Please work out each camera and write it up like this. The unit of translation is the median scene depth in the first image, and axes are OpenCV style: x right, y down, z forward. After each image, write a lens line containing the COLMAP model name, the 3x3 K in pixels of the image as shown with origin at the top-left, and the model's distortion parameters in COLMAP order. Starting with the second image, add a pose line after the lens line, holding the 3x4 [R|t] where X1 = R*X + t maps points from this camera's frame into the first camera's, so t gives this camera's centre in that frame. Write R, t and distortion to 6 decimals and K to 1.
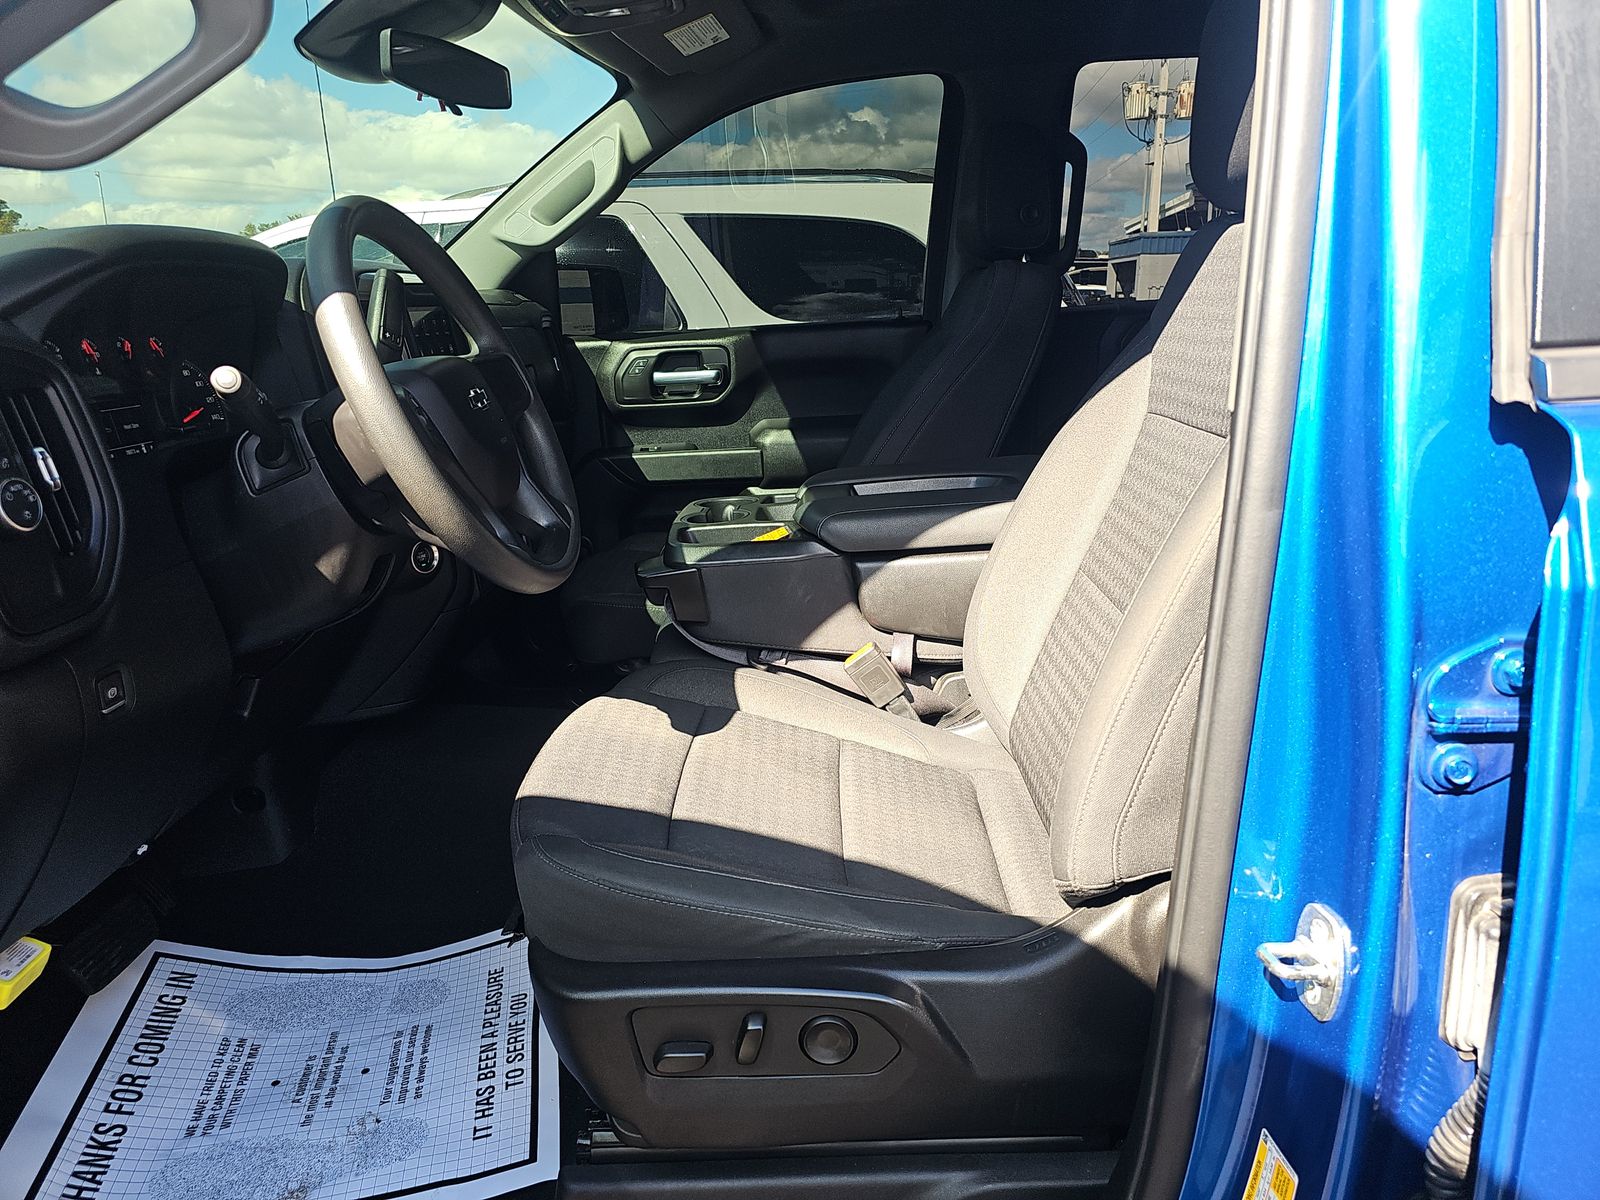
lens RADIAL K [[1058.9, 0, 780.2], [0, 1058.9, 605.5], [0, 0, 1]] dist [0.045226, -0.040453]
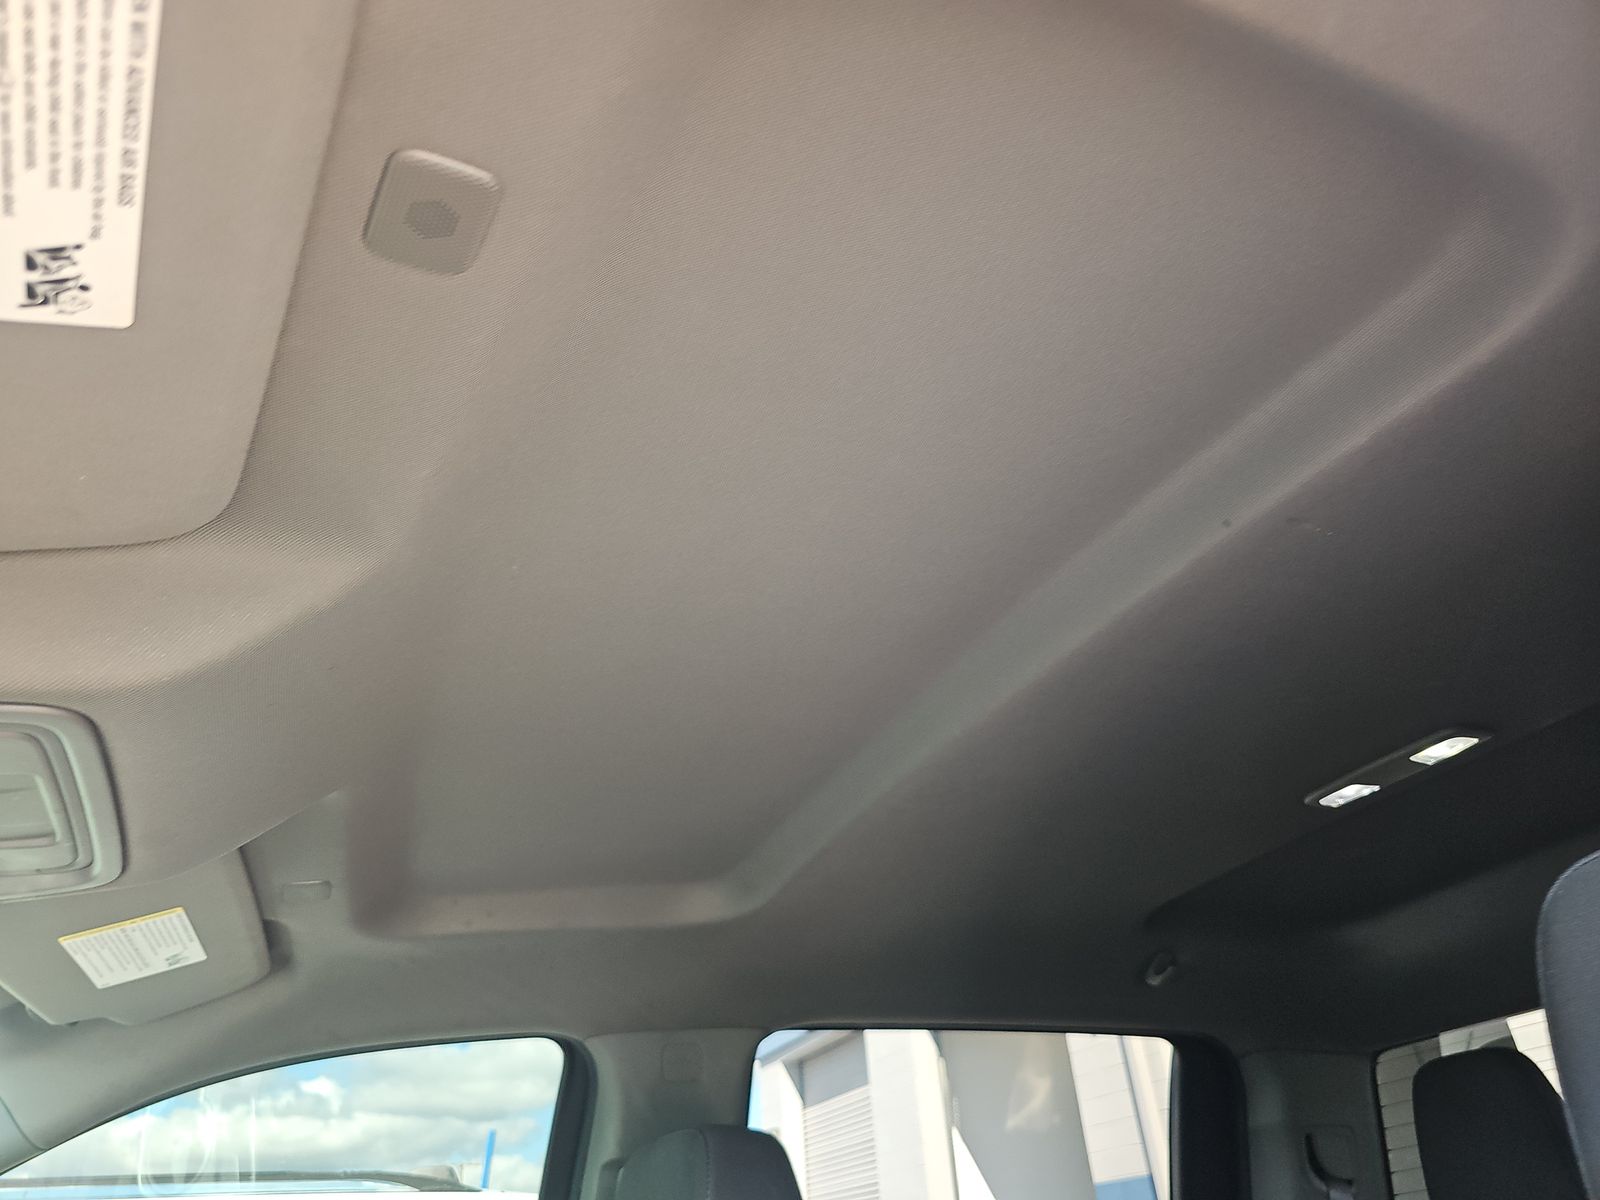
lens RADIAL K [[1058.9, 0, 780.2], [0, 1058.9, 605.5], [0, 0, 1]] dist [0.045226, -0.040453]
pose [[0.901066, 0.199400, 0.385122, -0.029577], [0.160185, 0.672208, -0.722826, -0.217587], [-0.403014, 0.713005, 0.573763, 0.452431]]
